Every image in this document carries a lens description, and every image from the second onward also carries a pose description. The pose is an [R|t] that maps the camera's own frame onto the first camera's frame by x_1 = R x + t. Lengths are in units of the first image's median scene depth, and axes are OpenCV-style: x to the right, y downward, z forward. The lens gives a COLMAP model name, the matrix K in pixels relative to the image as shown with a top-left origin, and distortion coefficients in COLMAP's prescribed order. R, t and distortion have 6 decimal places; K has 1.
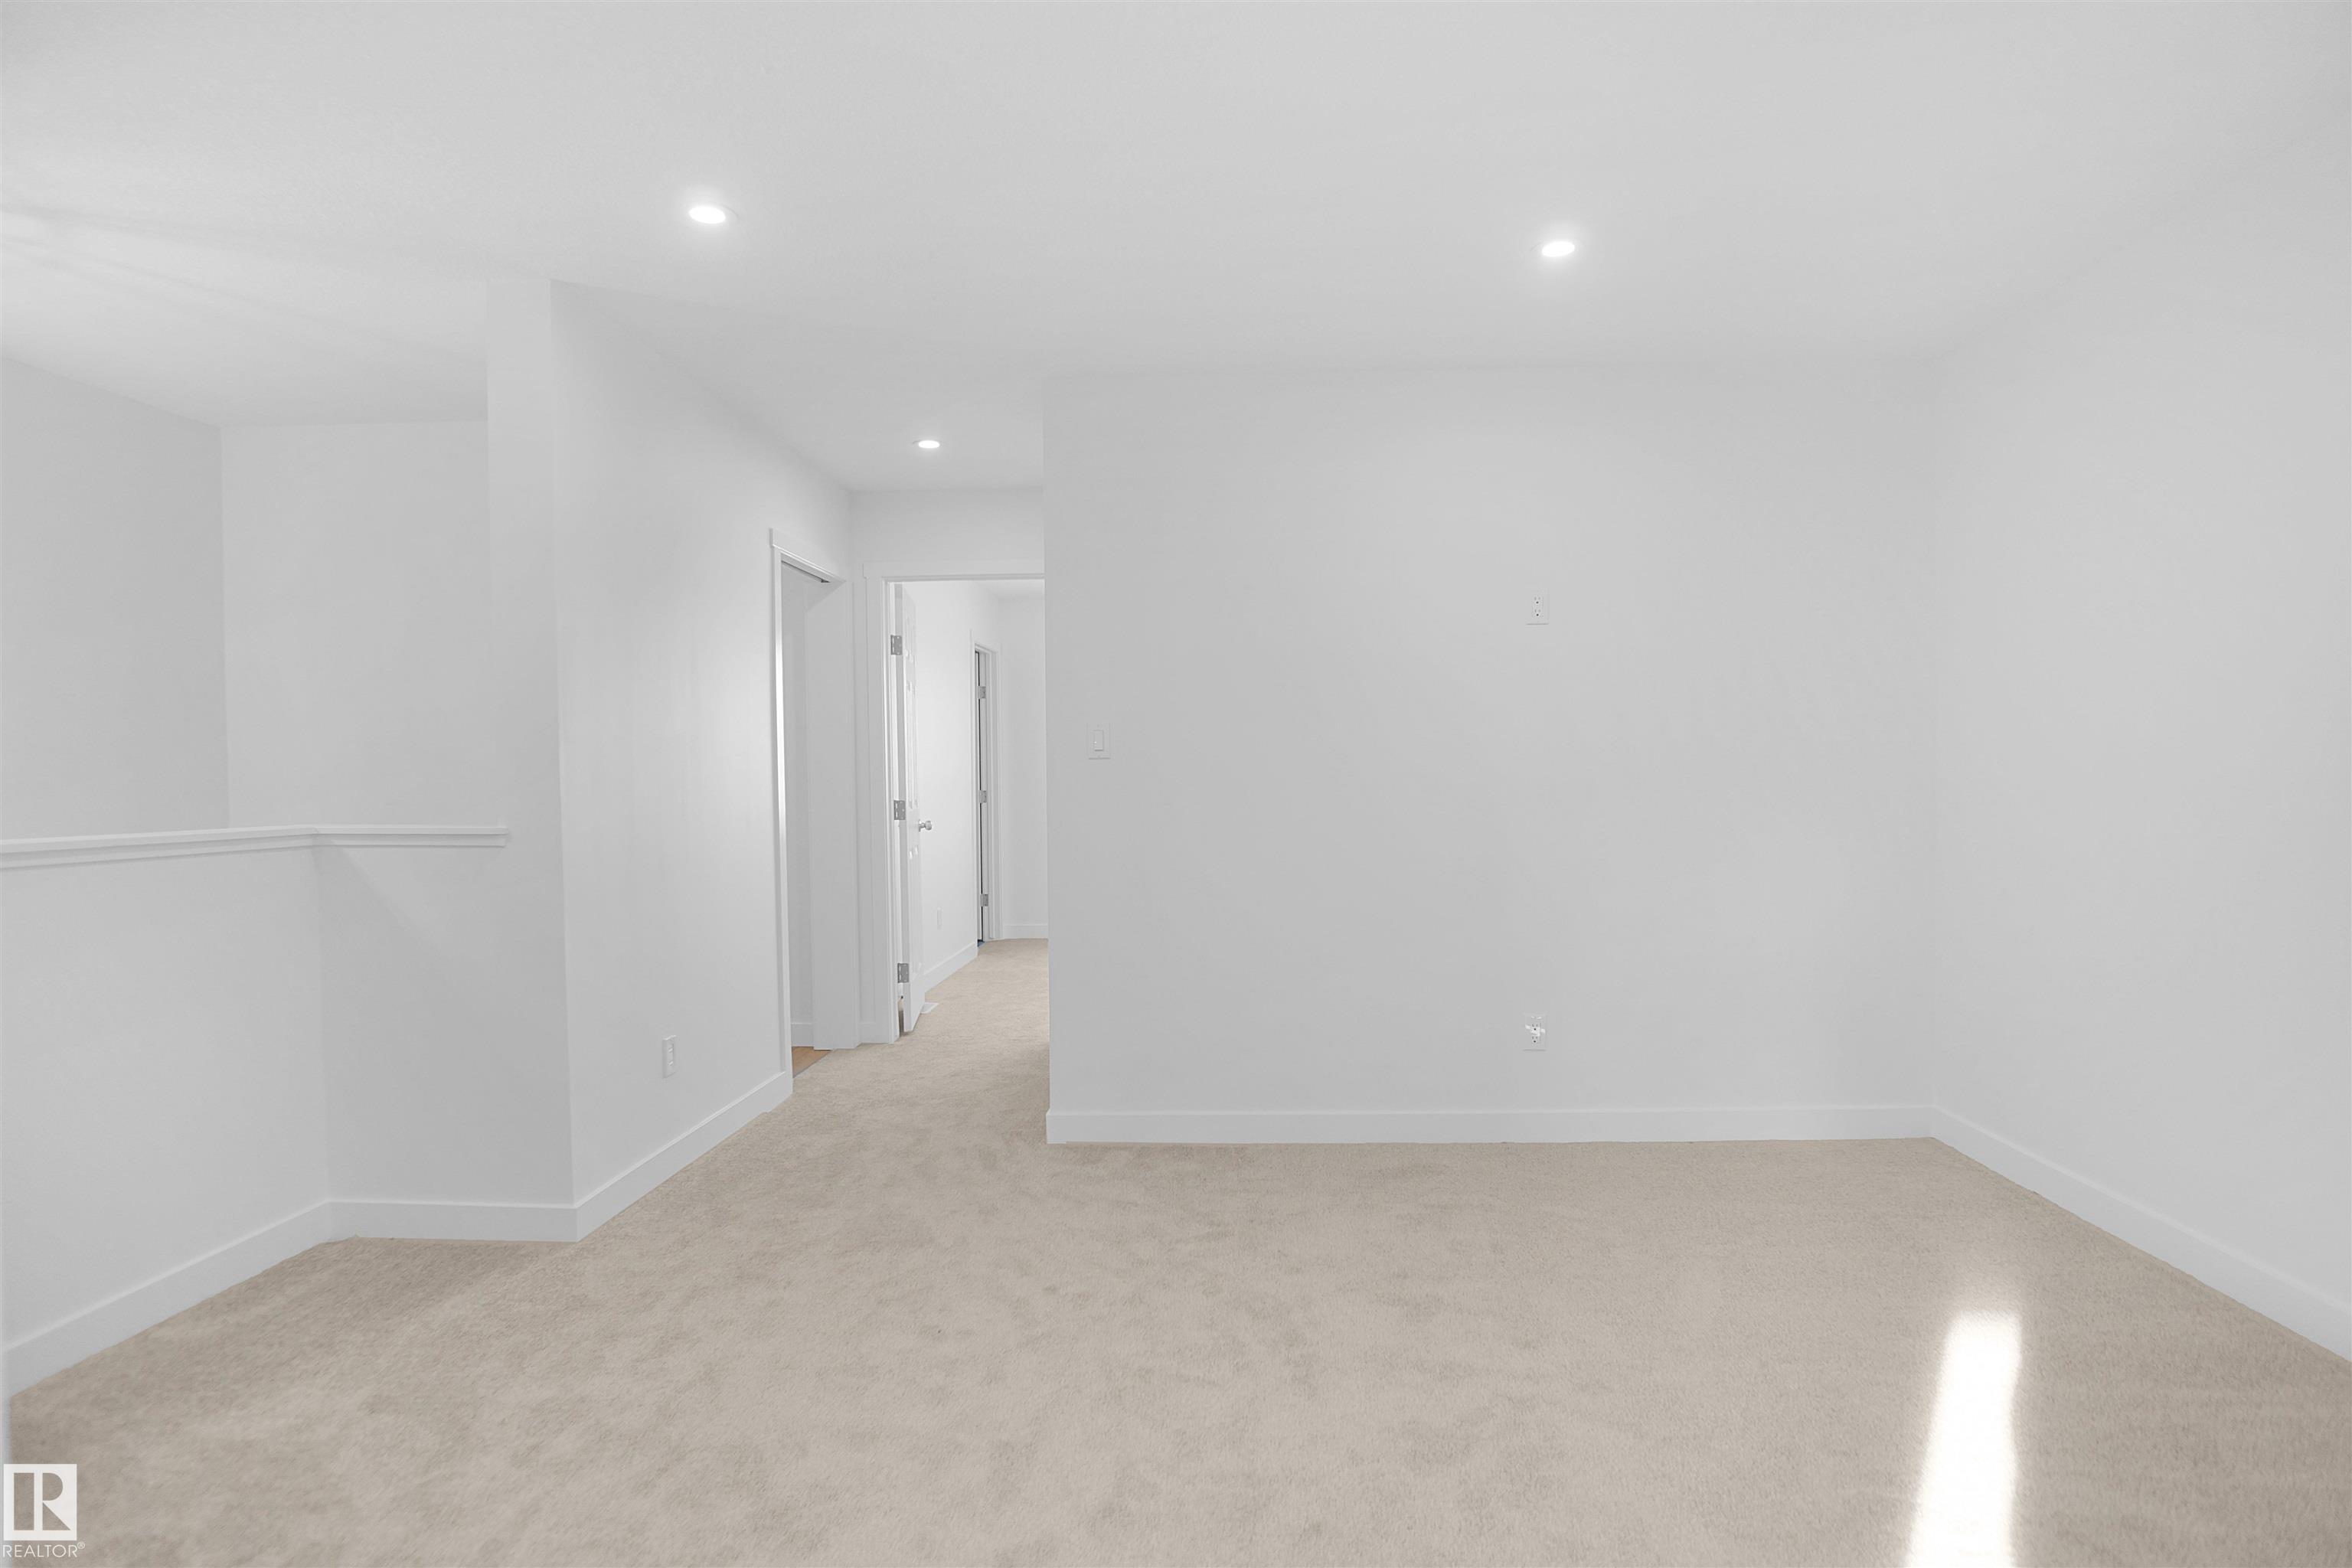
lens RADIAL K [[1281.2, 0, 1195.3], [0, 1281.2, 777.9], [0, 0, 1]] dist [-0.028579, 0.004427]
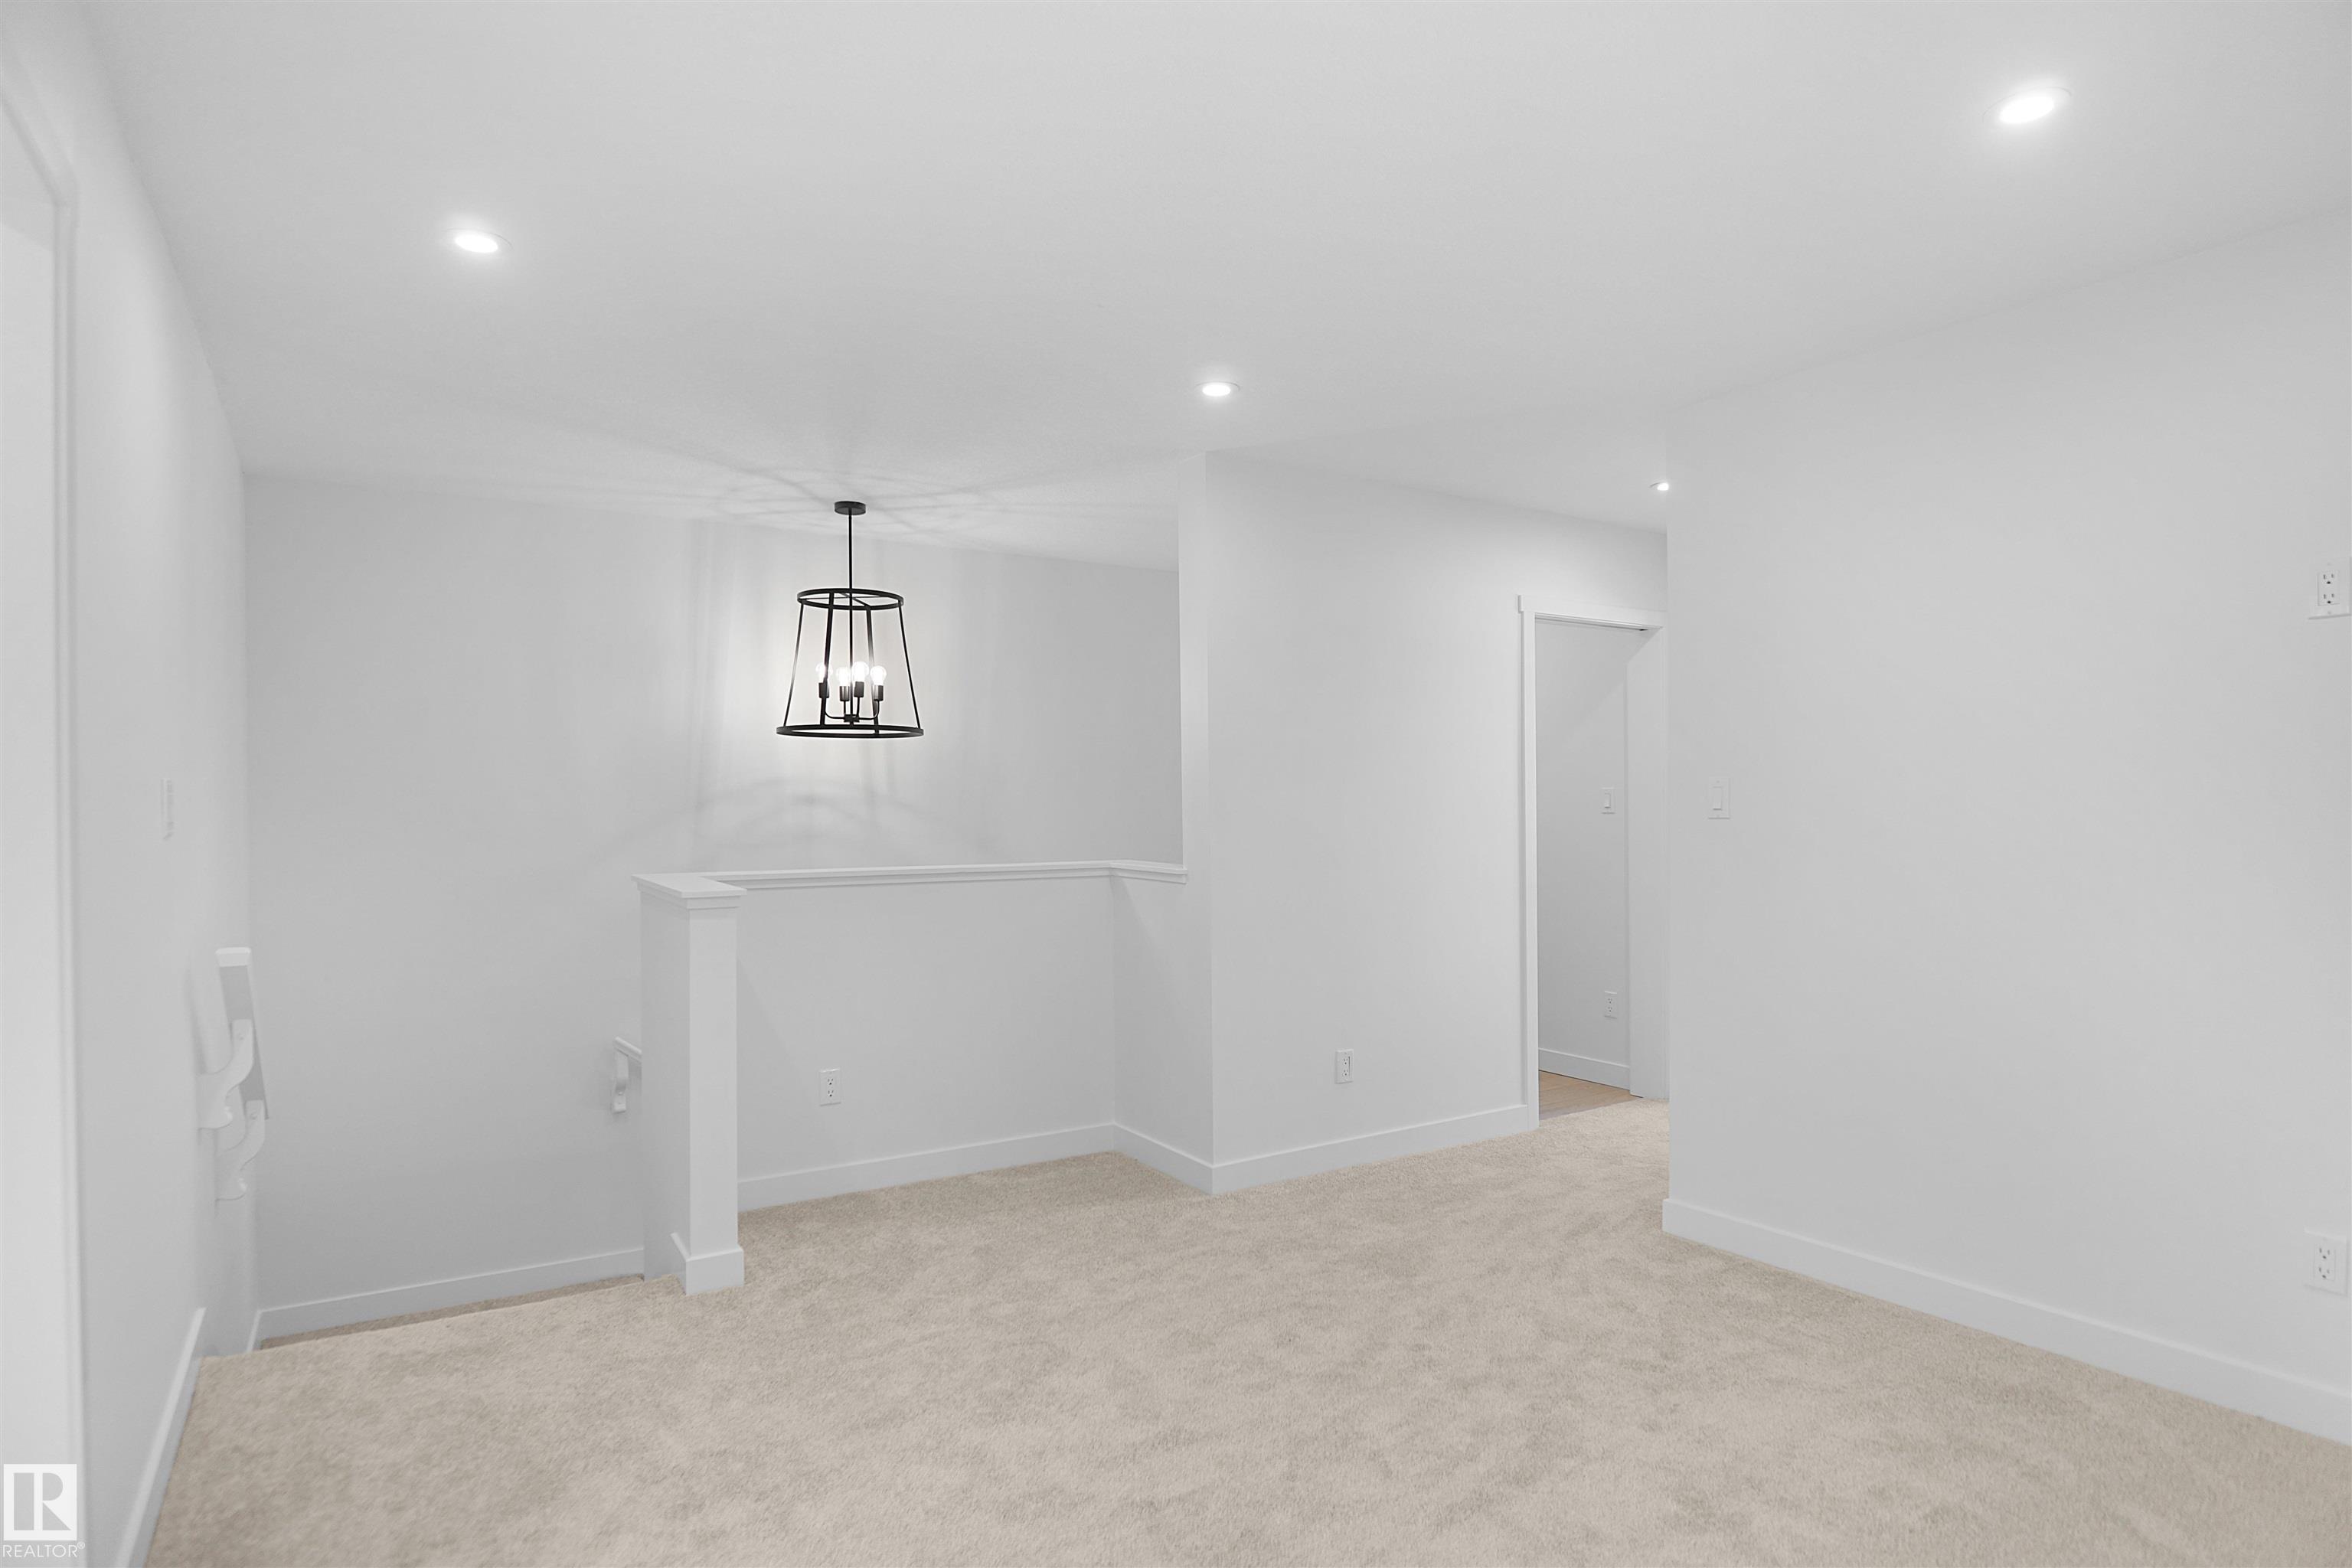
lens RADIAL K [[1281.2, 0, 1201.1], [0, 1281.2, 791.6], [0, 0, 1]] dist [-0.028579, 0.004427]
pose [[0.582644, -0.002220, -0.812725, 0.557804], [-0.002846, 0.999985, -0.004771, -0.036077], [0.812723, 0.005093, 0.582629, 0.233384]]
